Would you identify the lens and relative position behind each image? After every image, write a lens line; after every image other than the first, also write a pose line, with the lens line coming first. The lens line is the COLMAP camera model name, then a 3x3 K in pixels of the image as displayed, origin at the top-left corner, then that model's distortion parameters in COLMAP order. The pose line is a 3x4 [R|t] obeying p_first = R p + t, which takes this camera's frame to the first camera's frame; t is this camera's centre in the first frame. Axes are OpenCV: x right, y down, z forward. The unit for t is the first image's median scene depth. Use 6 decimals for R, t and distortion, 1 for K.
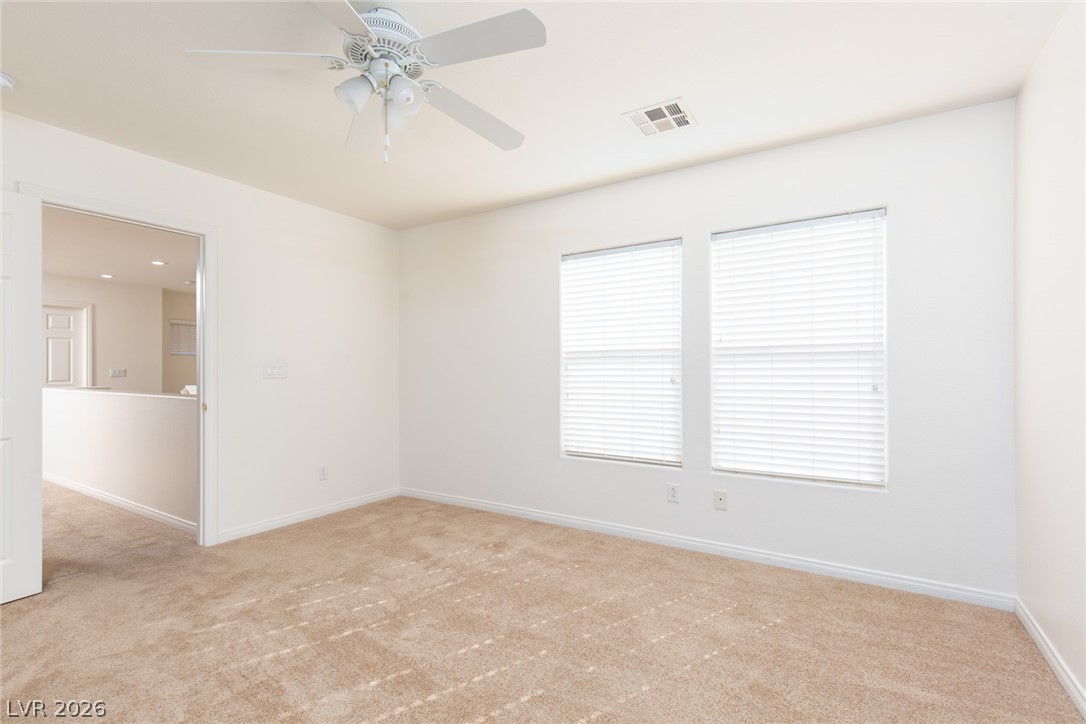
lens RADIAL K [[489.9, 0, 544.6], [0, 489.9, 366.4], [0, 0, 1]] dist [0.000827, 0.000067]
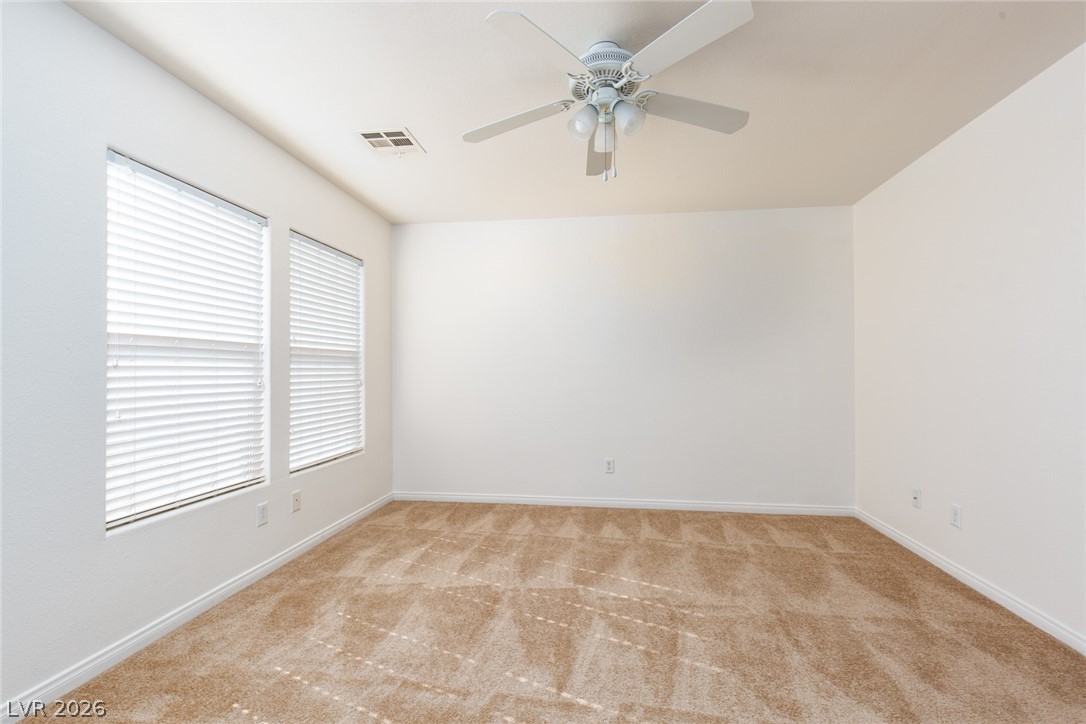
lens RADIAL K [[489.9, 0, 544.6], [0, 489.9, 366.4], [0, 0, 1]] dist [0.000827, 0.000067]
pose [[-0.412888, 0.009068, 0.910737, -0.750323], [-0.007286, 0.999886, -0.013259, 0.009453], [-0.910753, -0.012110, -0.412775, 0.951631]]
